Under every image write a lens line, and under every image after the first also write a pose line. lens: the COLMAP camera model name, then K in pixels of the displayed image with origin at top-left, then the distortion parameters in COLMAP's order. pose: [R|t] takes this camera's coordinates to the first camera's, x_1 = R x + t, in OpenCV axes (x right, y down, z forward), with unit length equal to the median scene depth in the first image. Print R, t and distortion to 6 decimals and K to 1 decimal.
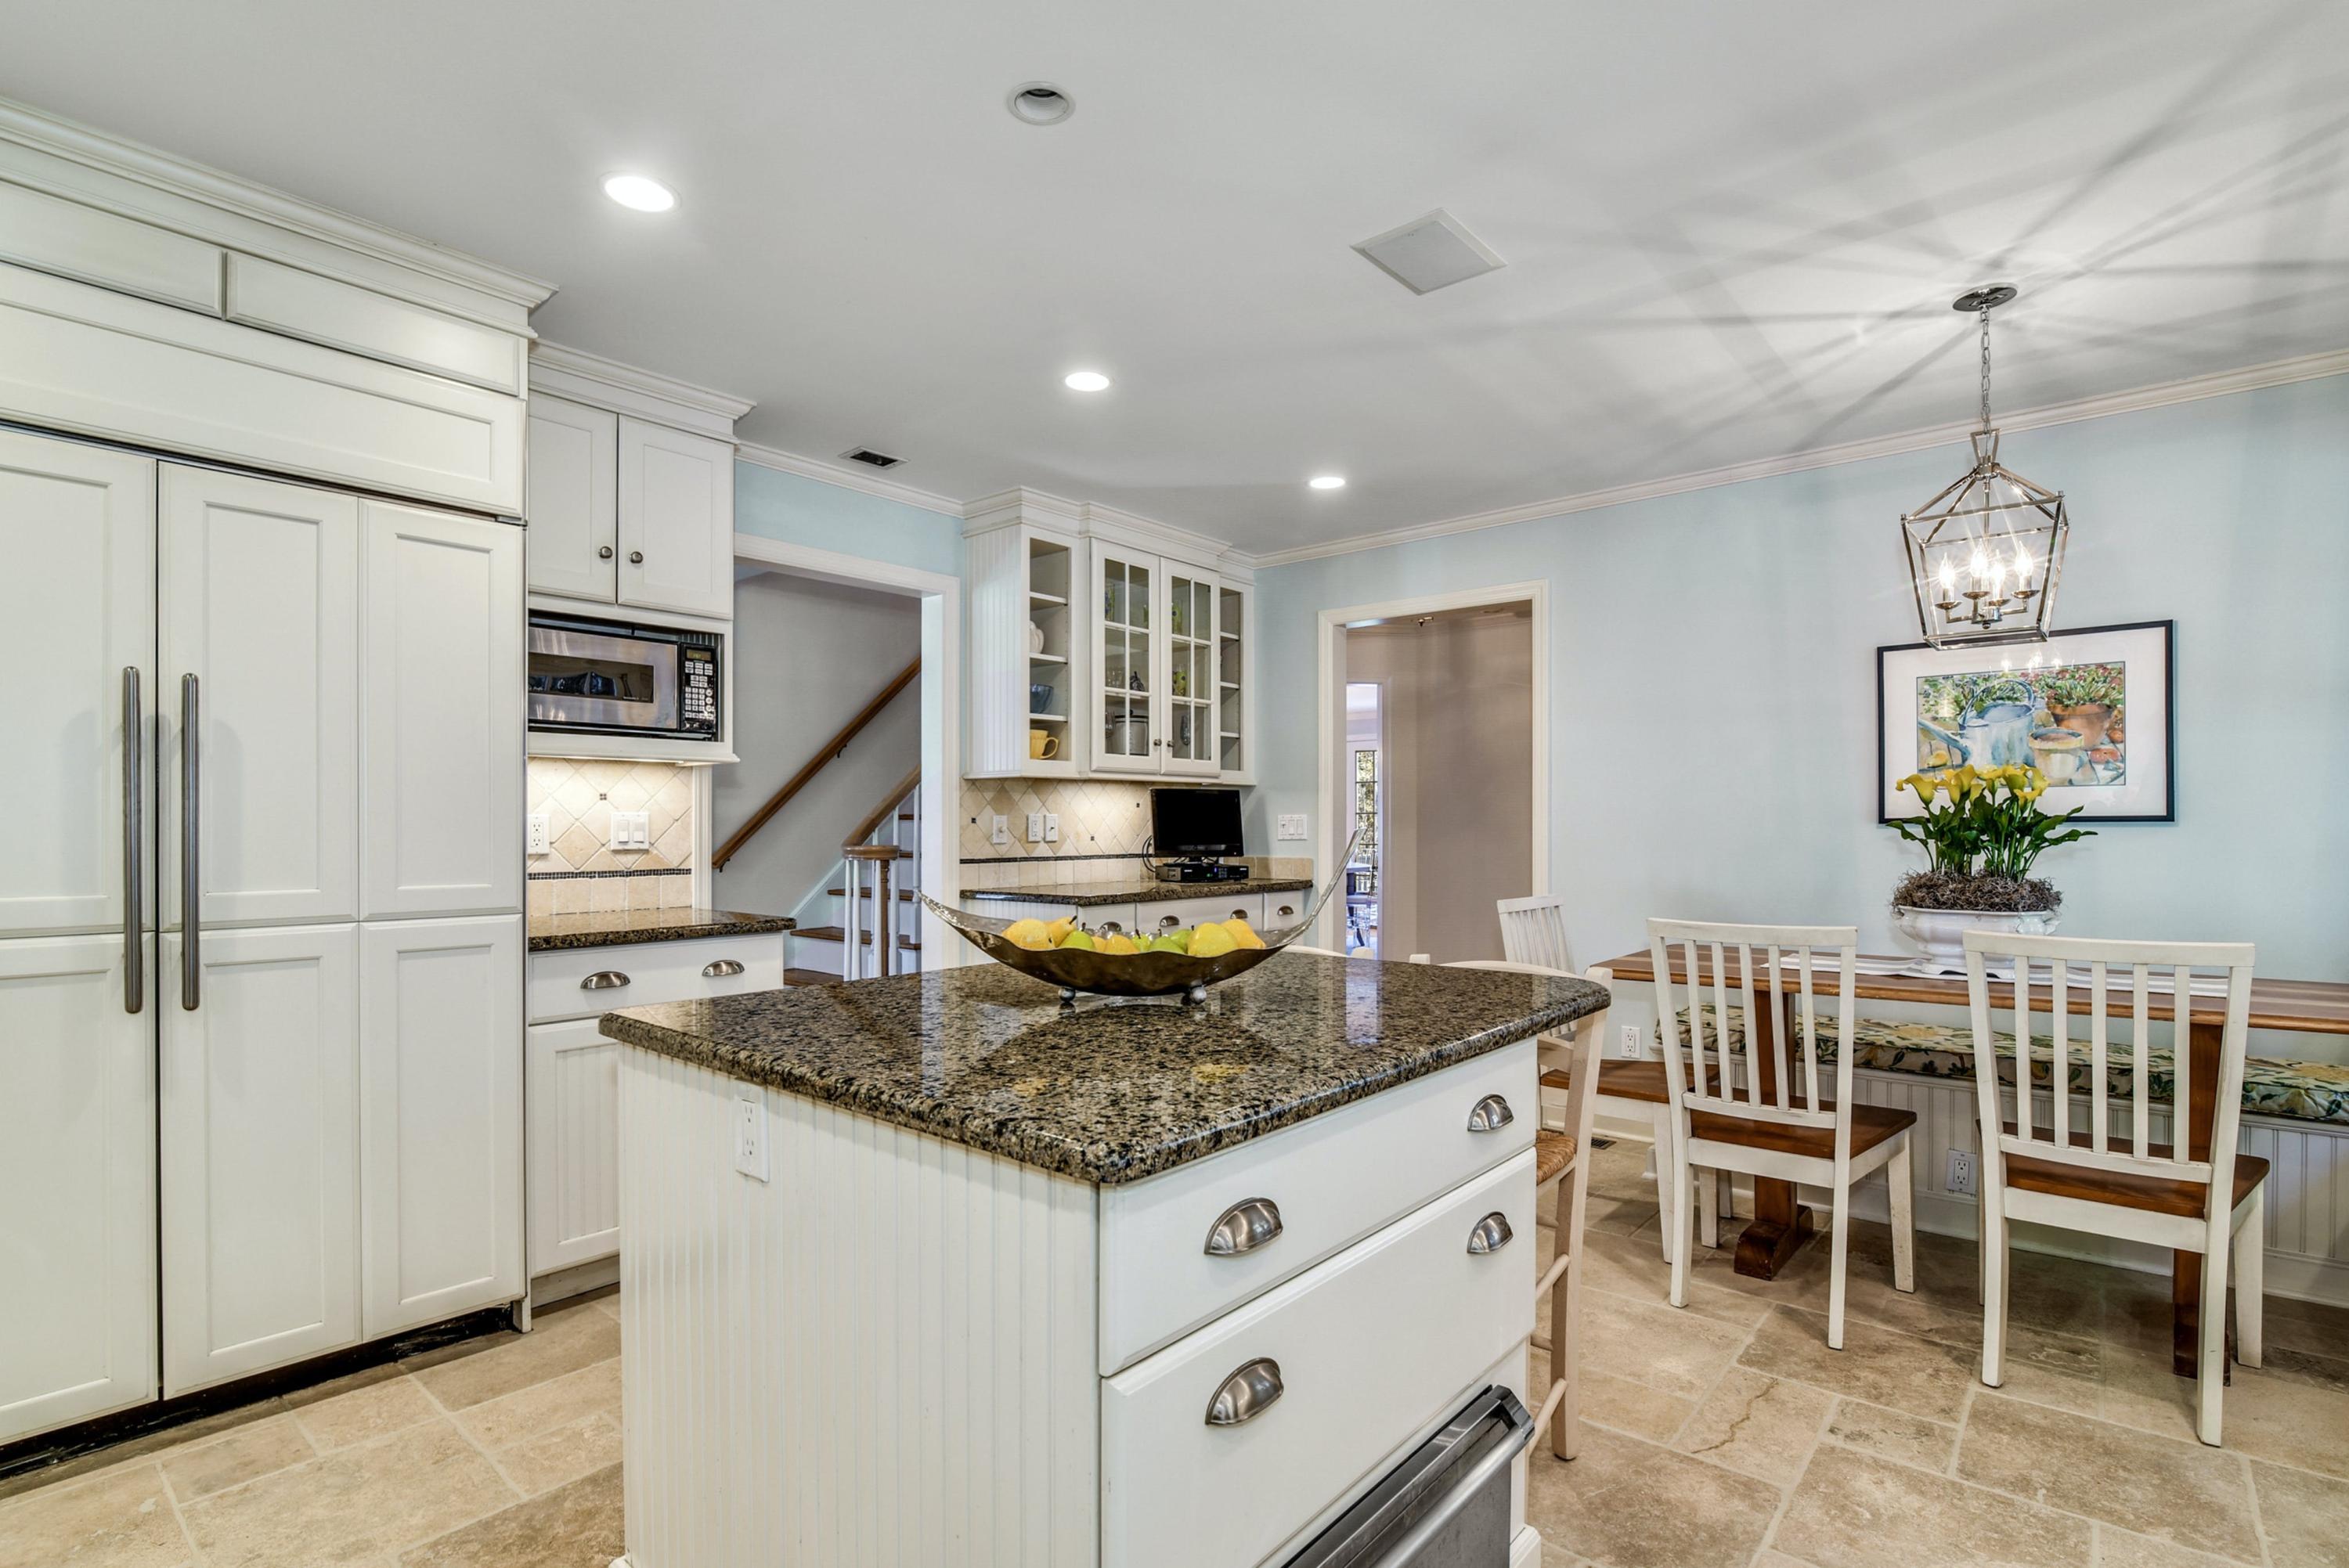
lens RADIAL K [[1087.7, 0, 1154.6], [0, 1087.7, 845.8], [0, 0, 1]] dist [-0.010635, 0.000255]
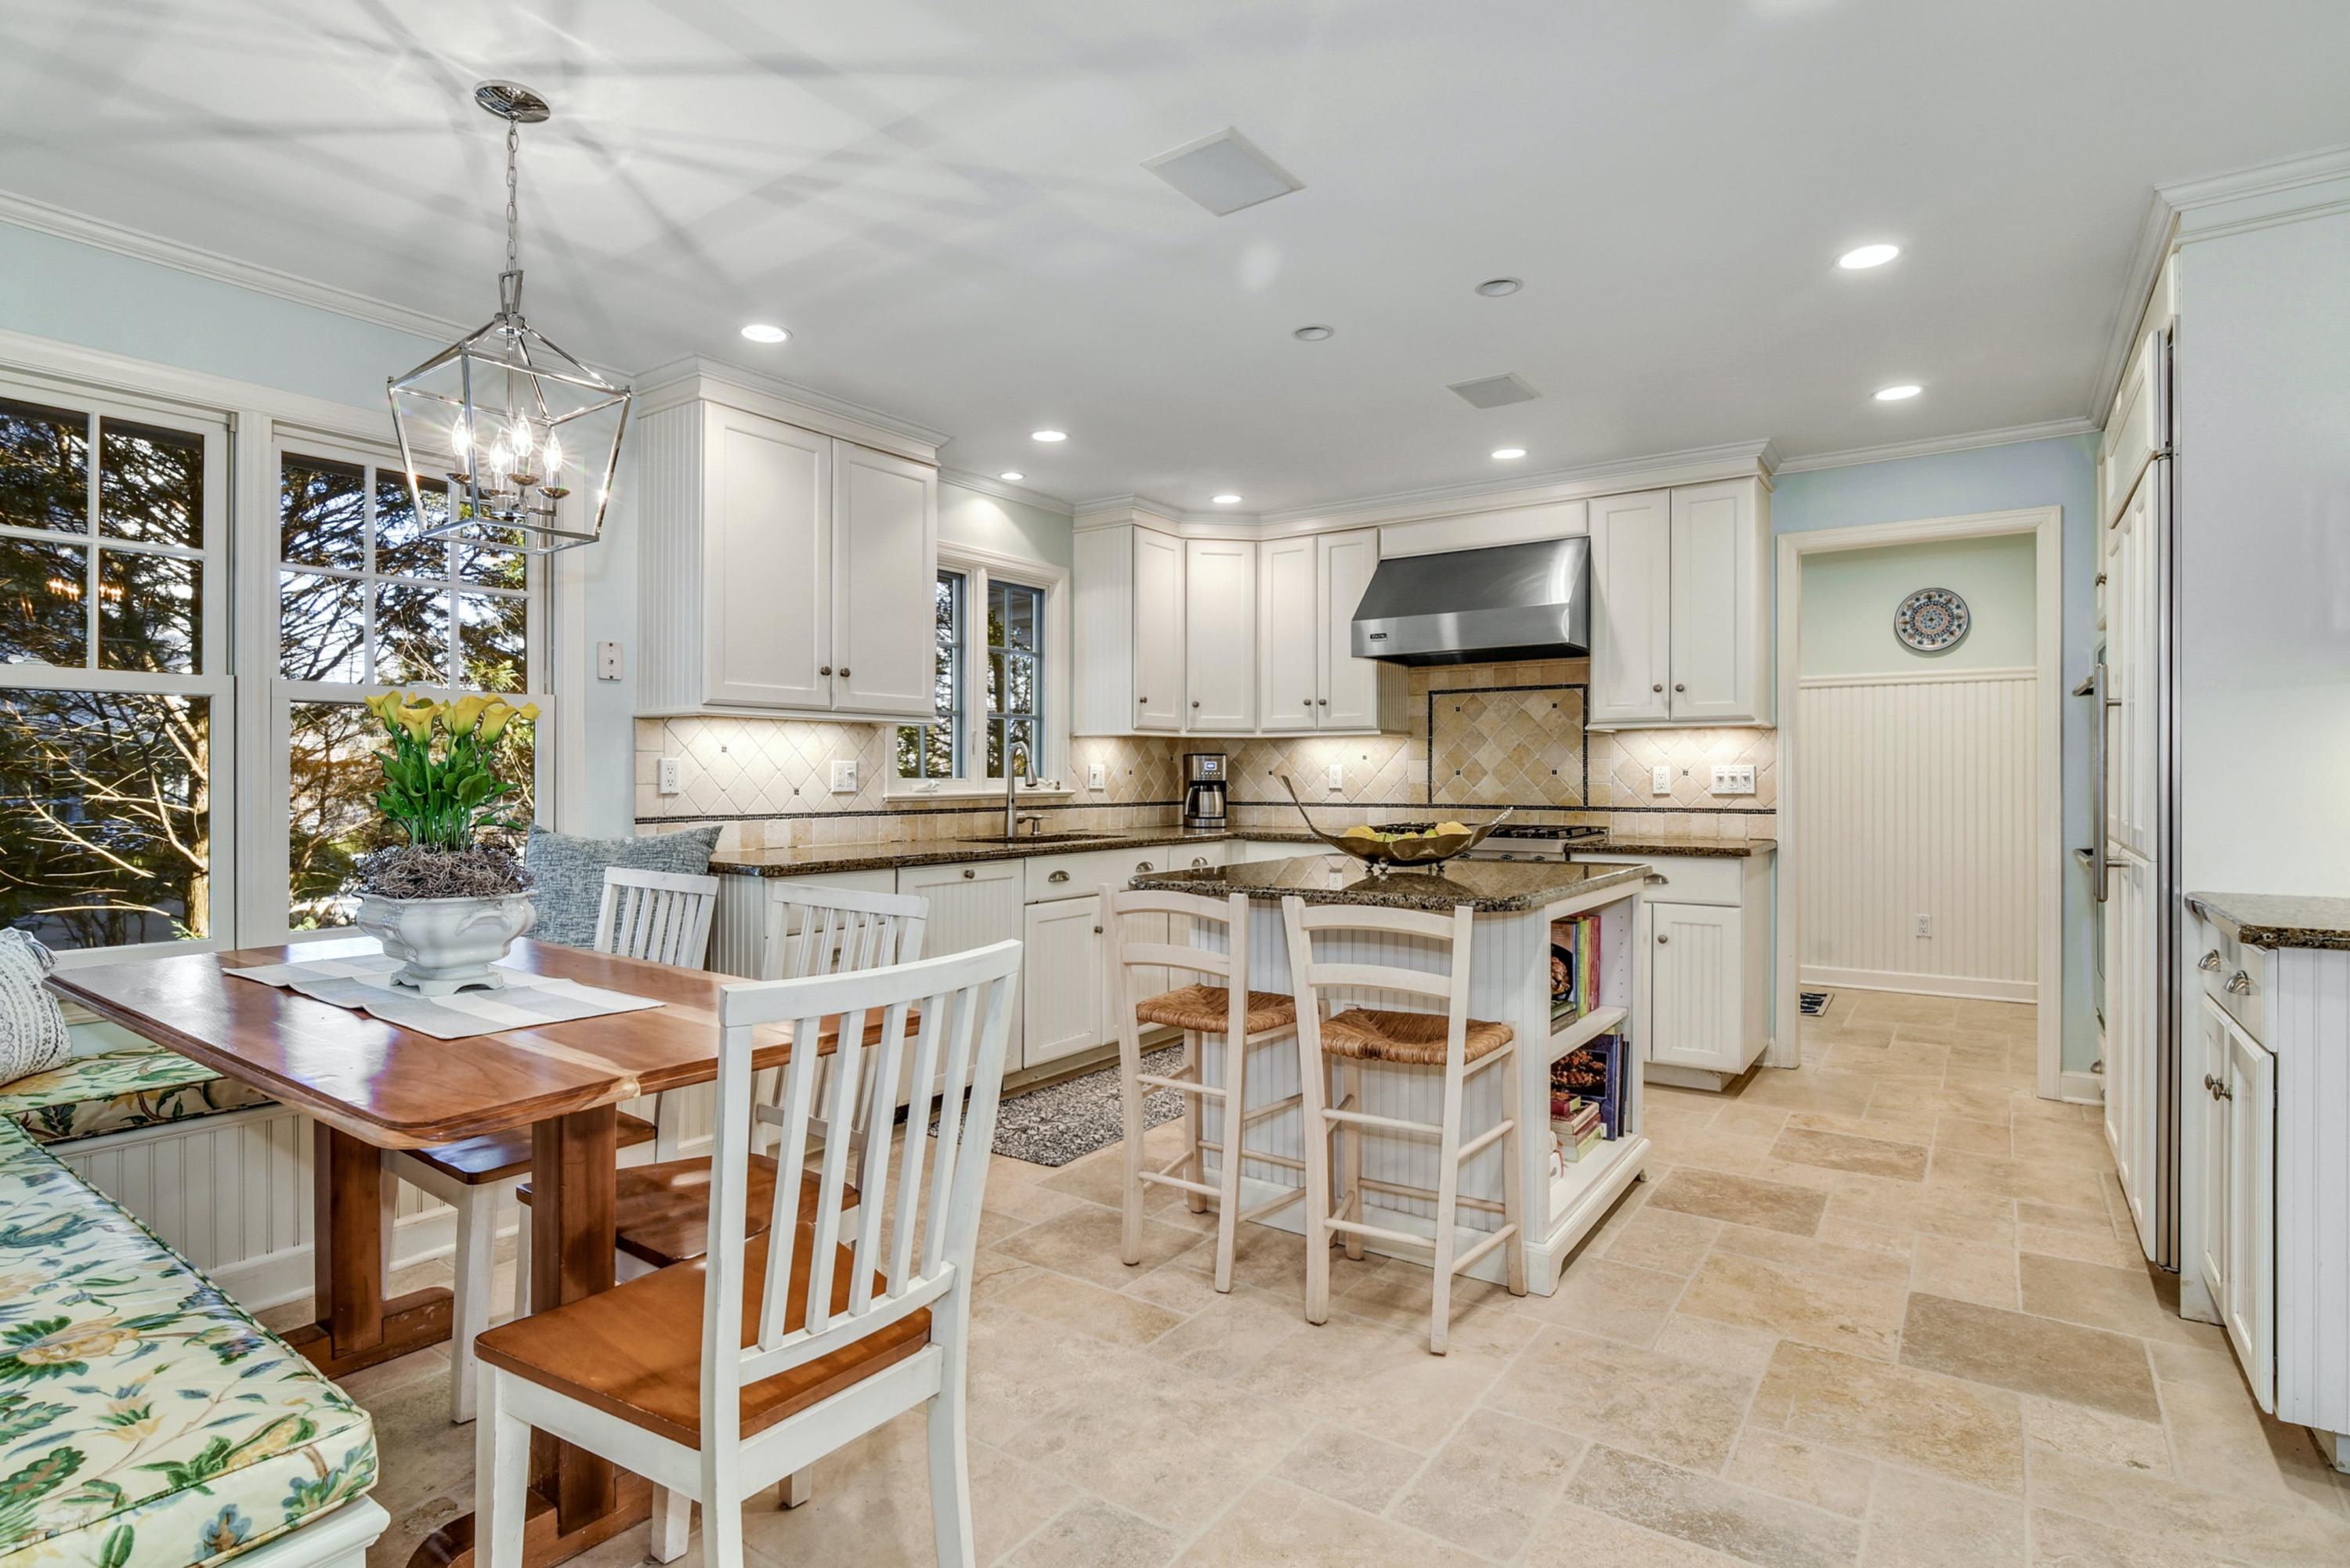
lens RADIAL K [[1205.2, 0, 1119.3], [0, 1205.2, 778.1], [0, 0, 1]] dist [-0.014191, 0.001546]
pose [[-0.996371, 0.003854, -0.085030, 0.365067], [0.002053, 0.999772, 0.021248, -0.030946], [0.085092, 0.020996, -0.996152, 1.722585]]
